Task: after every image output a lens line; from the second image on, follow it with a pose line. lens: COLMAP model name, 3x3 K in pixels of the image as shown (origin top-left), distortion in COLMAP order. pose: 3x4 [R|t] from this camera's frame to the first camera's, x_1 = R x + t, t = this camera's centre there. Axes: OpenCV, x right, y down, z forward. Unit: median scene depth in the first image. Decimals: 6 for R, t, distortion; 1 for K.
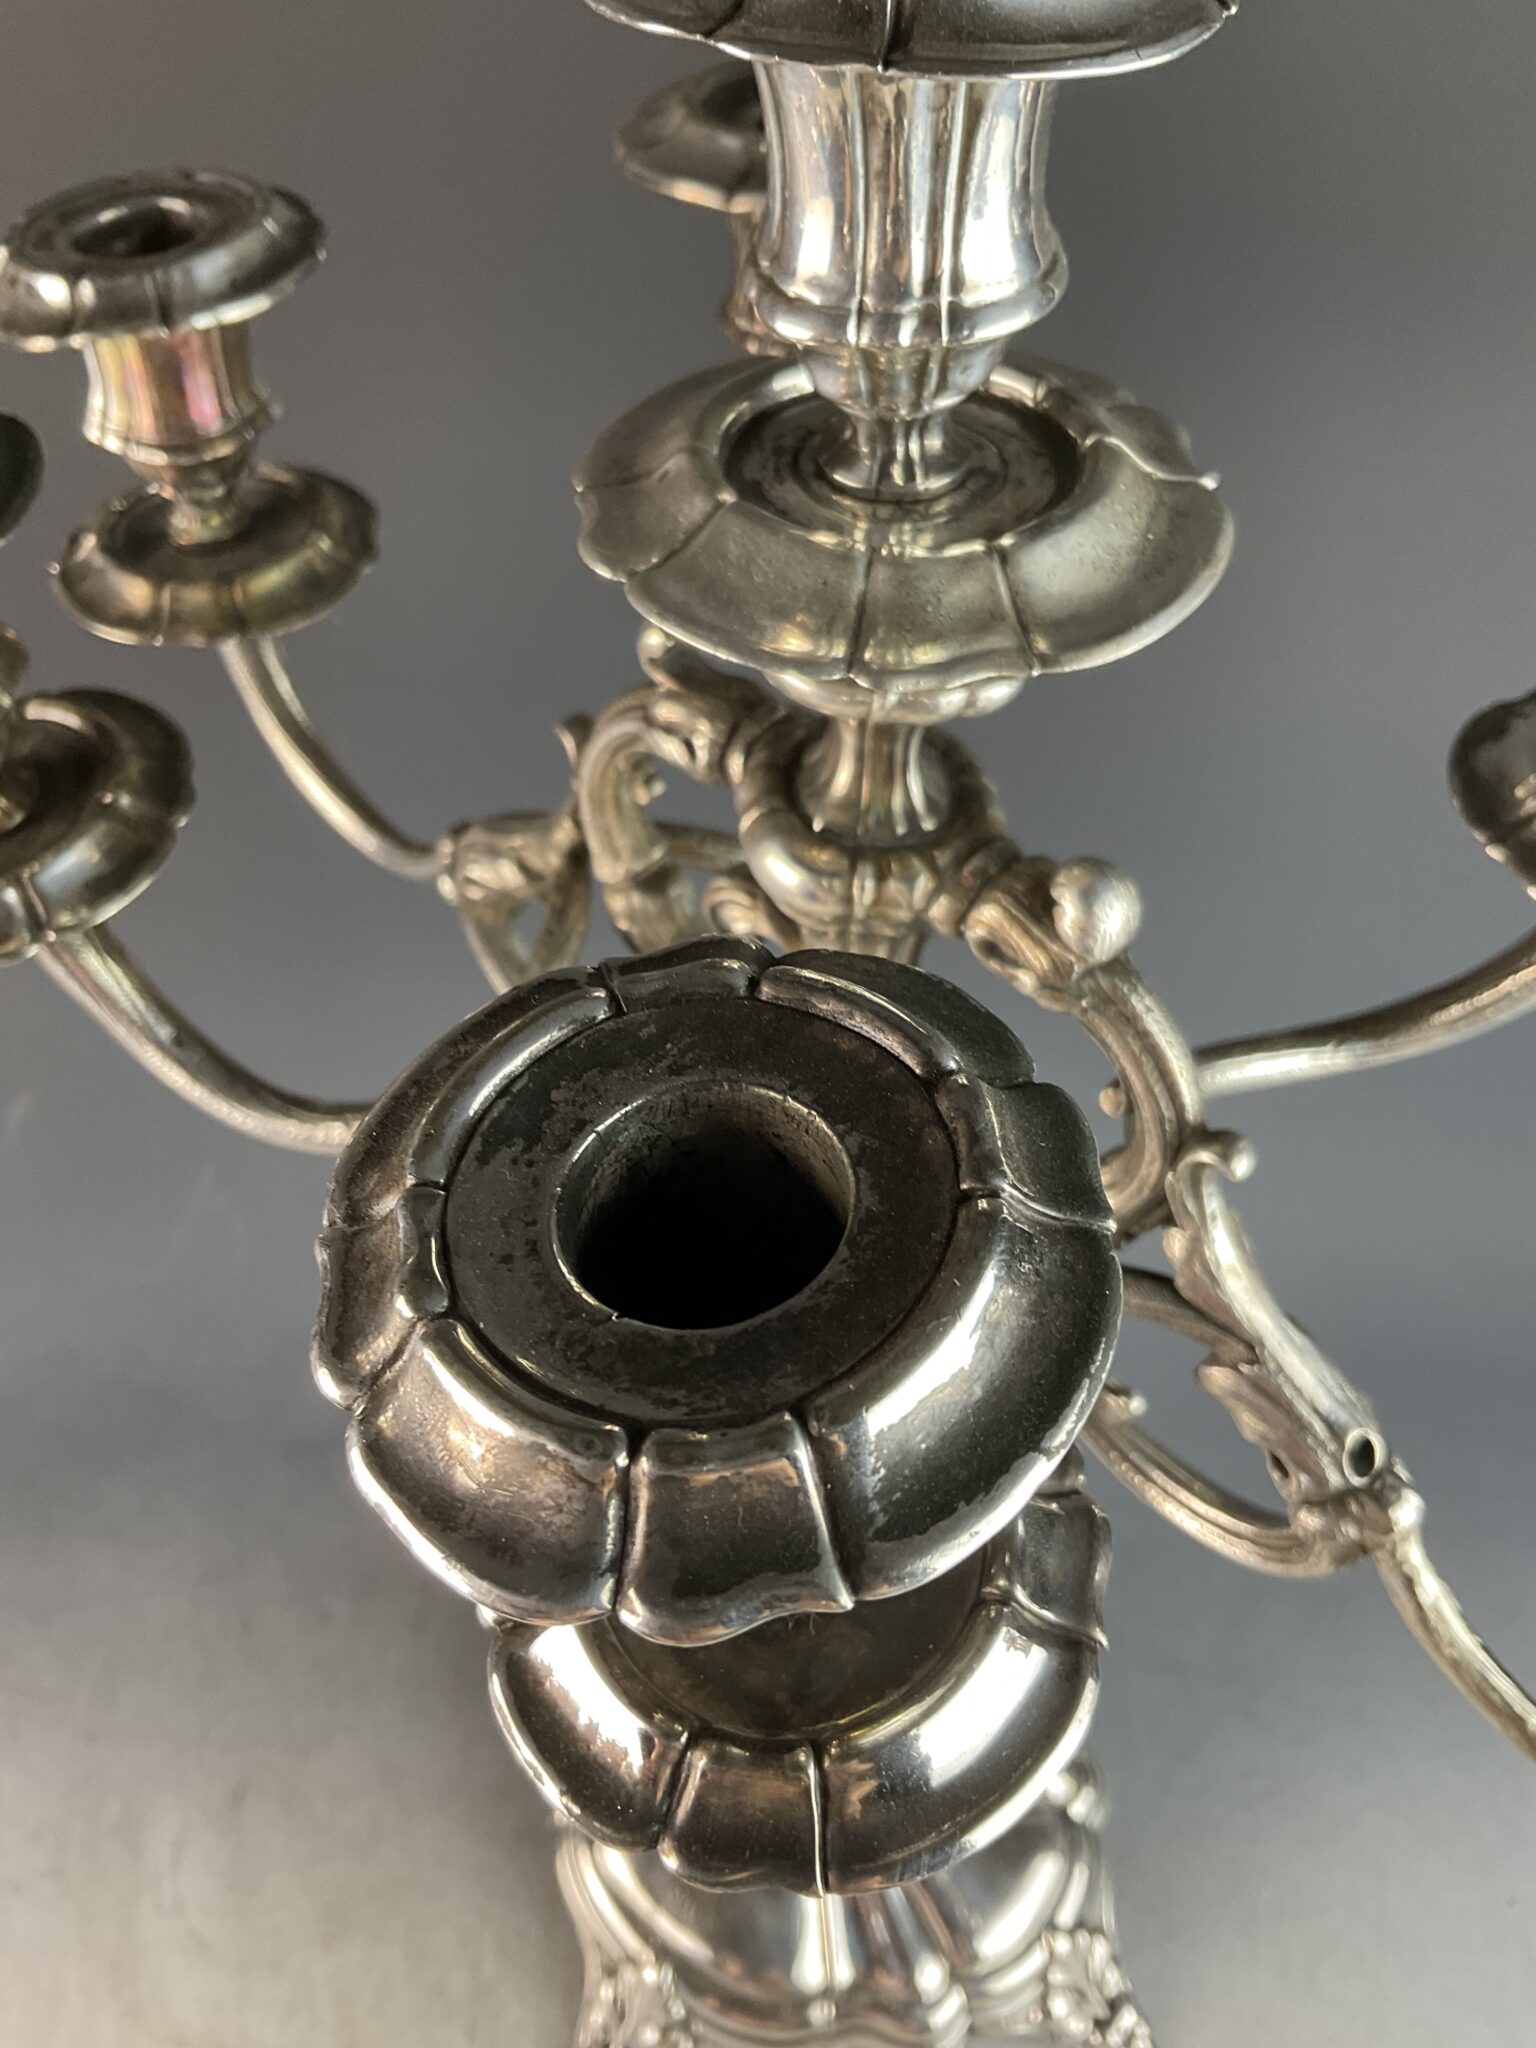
lens RADIAL K [[1677.9, 0, 768.0], [0, 1677.9, 1024.0], [0, 0, 1]] dist [0.035061, -0.099199]
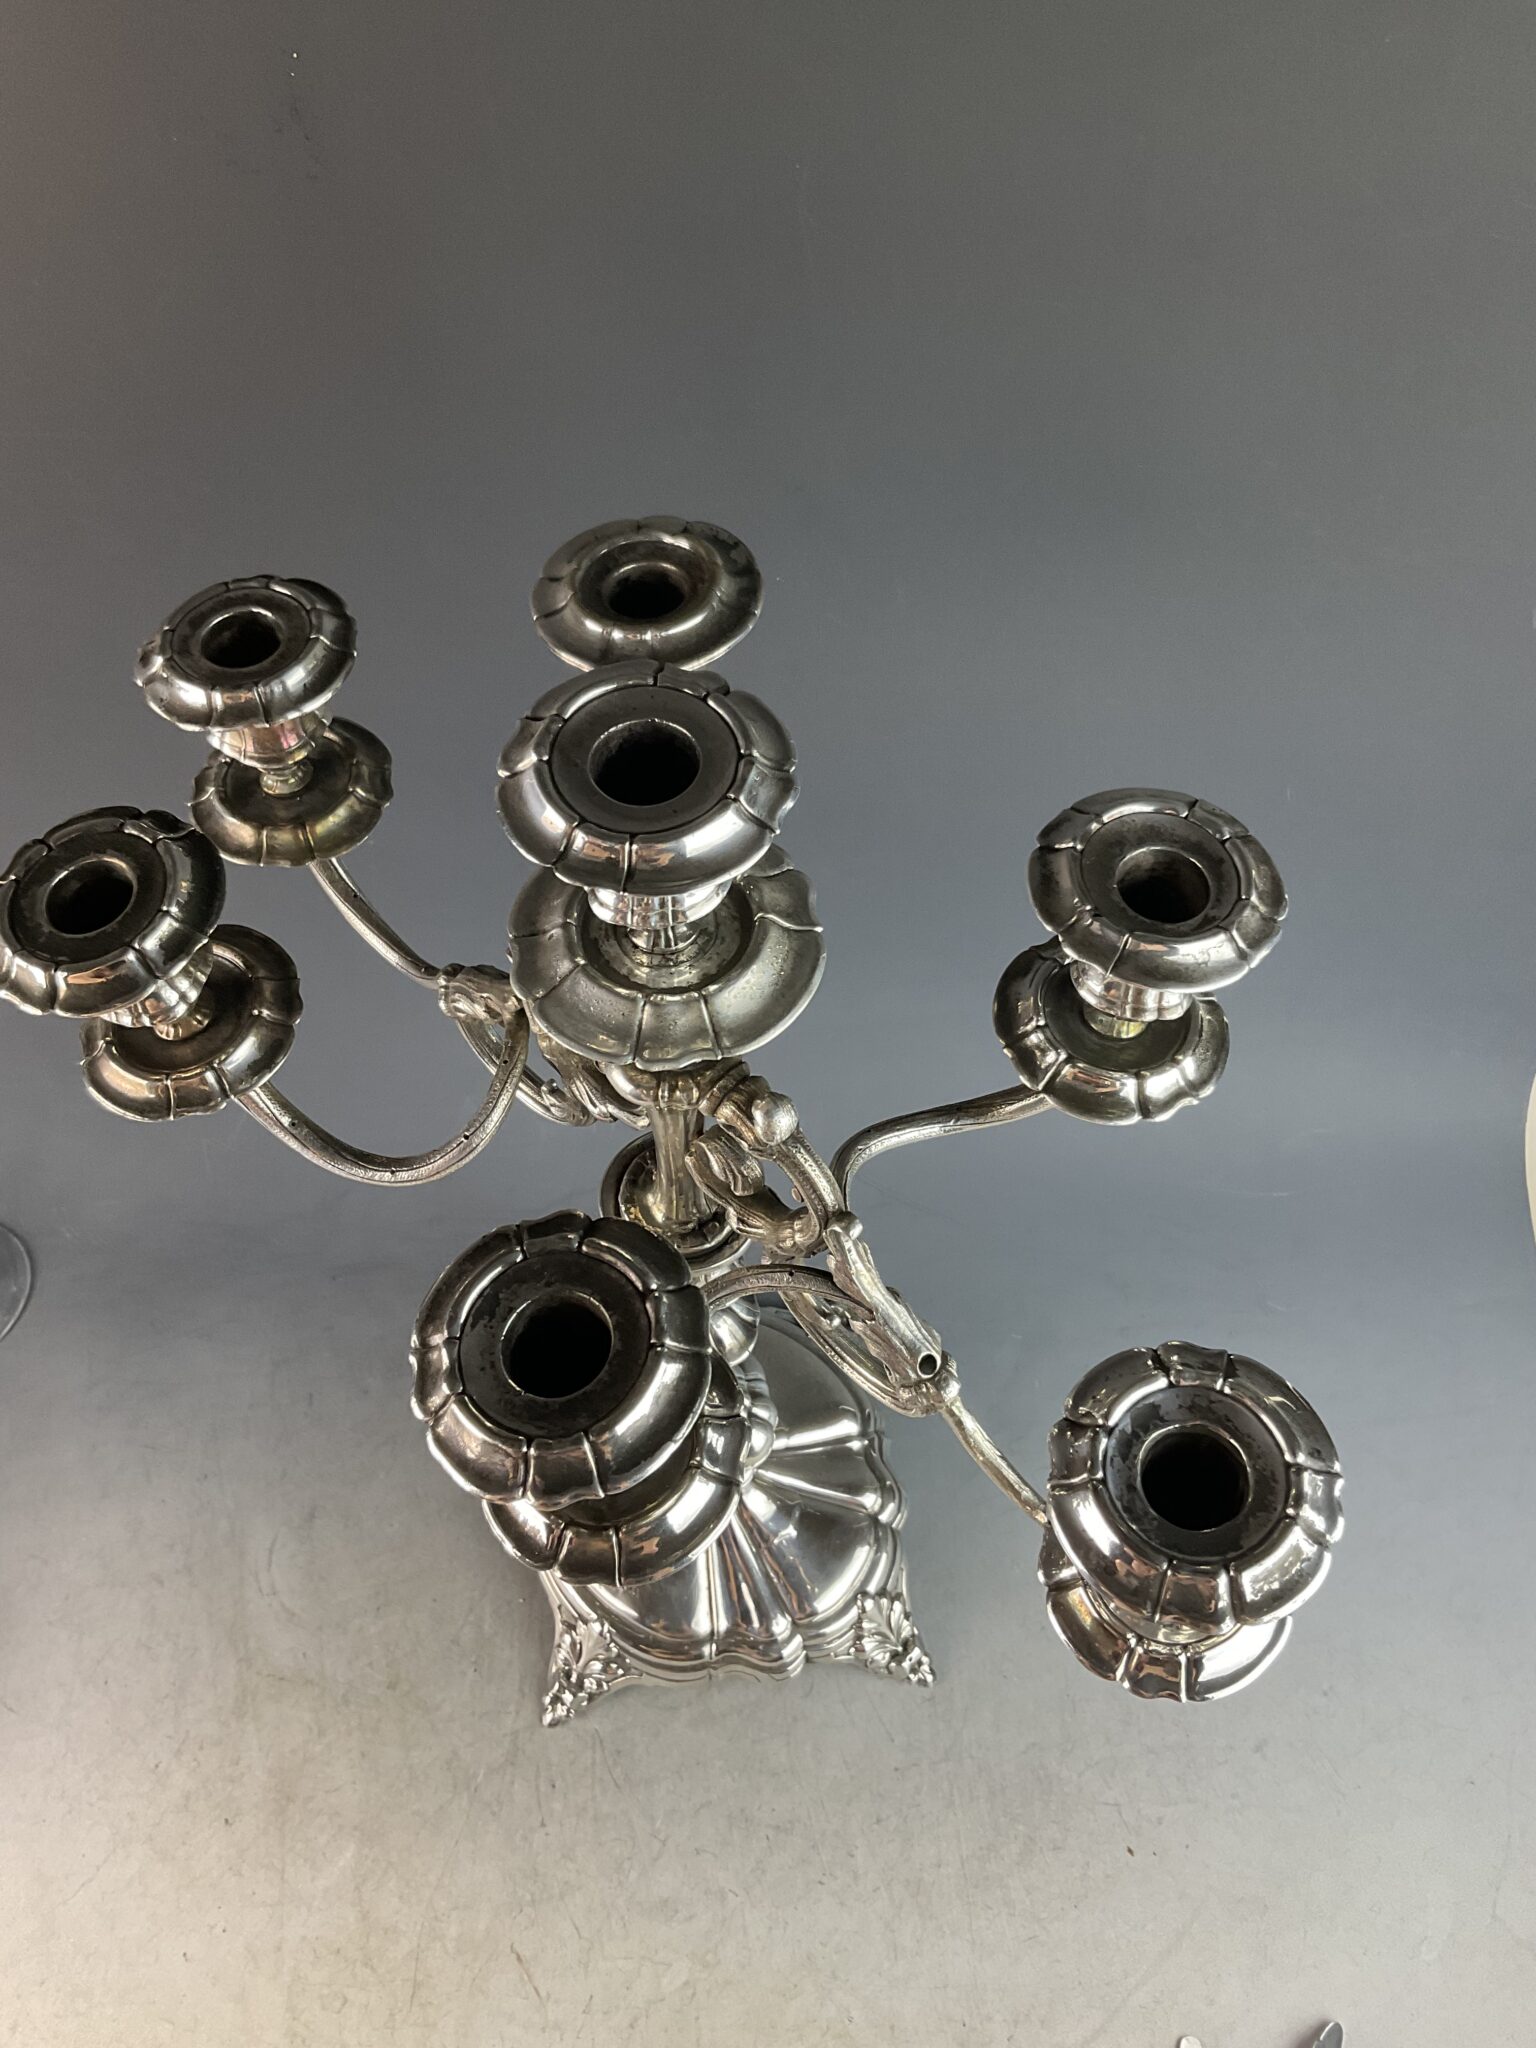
lens RADIAL K [[1627.2, 0, 769.2], [0, 1627.2, 993.1], [0, 0, 1]] dist [0.106203, -0.239533]
pose [[0.999858, -0.006508, 0.015541, 0.162314], [0.004215, 0.989684, 0.143202, -0.505296], [-0.016312, -0.143117, 0.989571, -0.928743]]
